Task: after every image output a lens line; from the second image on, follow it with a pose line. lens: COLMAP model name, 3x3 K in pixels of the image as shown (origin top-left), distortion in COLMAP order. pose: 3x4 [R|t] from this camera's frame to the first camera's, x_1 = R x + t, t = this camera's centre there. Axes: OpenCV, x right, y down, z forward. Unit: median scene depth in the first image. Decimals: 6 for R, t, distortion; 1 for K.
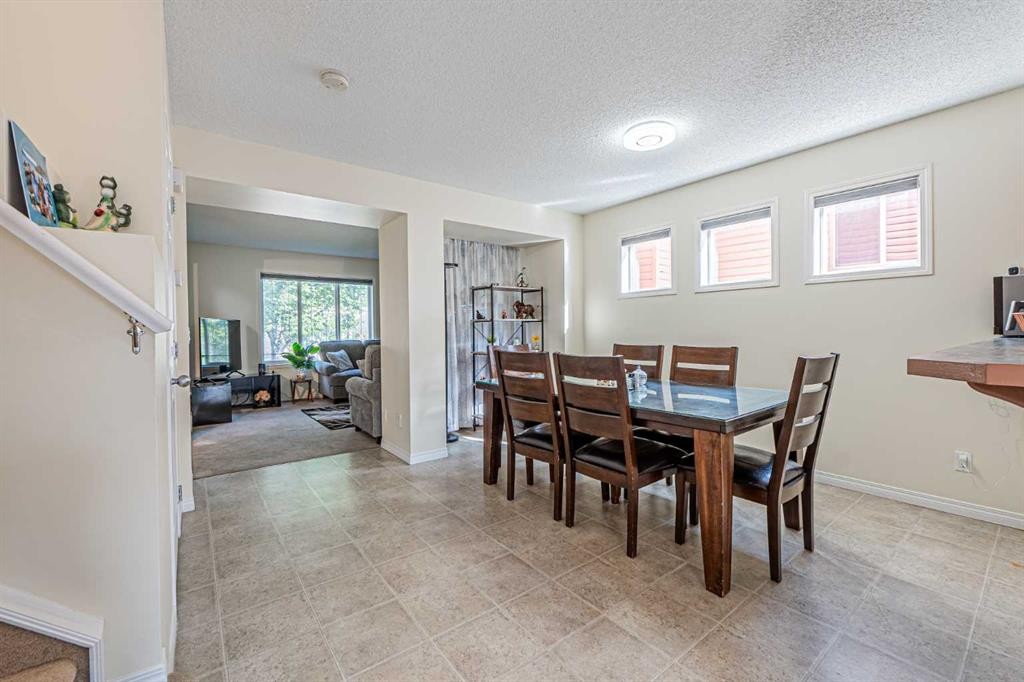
lens RADIAL K [[429.4, 0, 515.9], [0, 429.4, 336.5], [0, 0, 1]] dist [-0.011687, 0.000323]
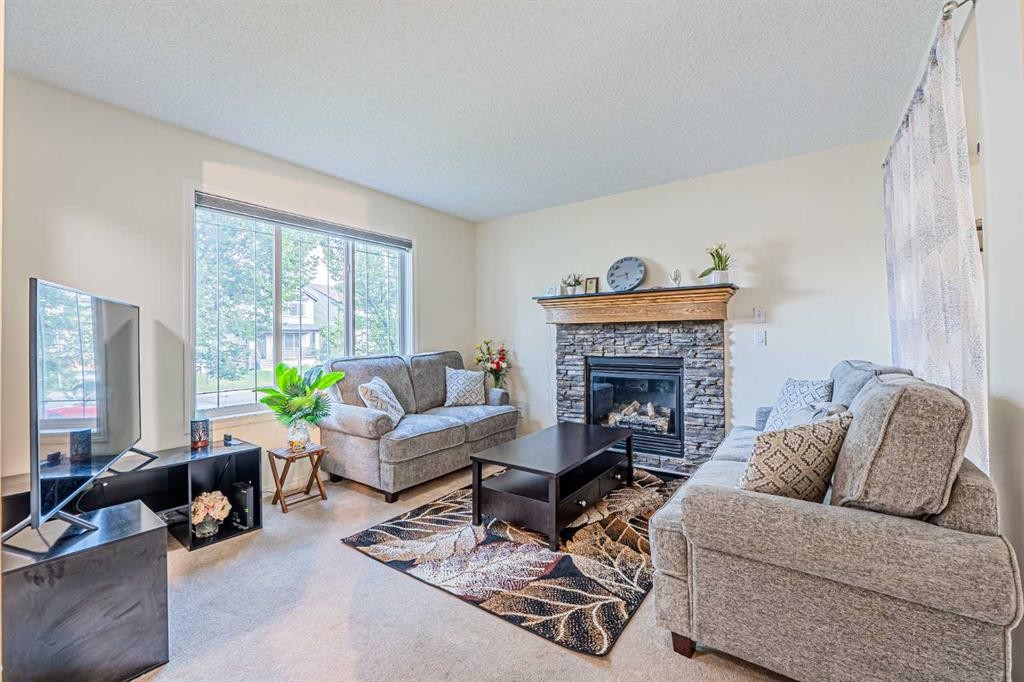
lens RADIAL K [[429.4, 0, 515.9], [0, 429.4, 336.5], [0, 0, 1]] dist [-0.011687, 0.000323]
pose [[0.958172, 0.000146, 0.286194, -0.425346], [0.004507, 0.999868, -0.015599, -0.005783], [-0.286158, 0.016237, 0.958045, 0.537024]]
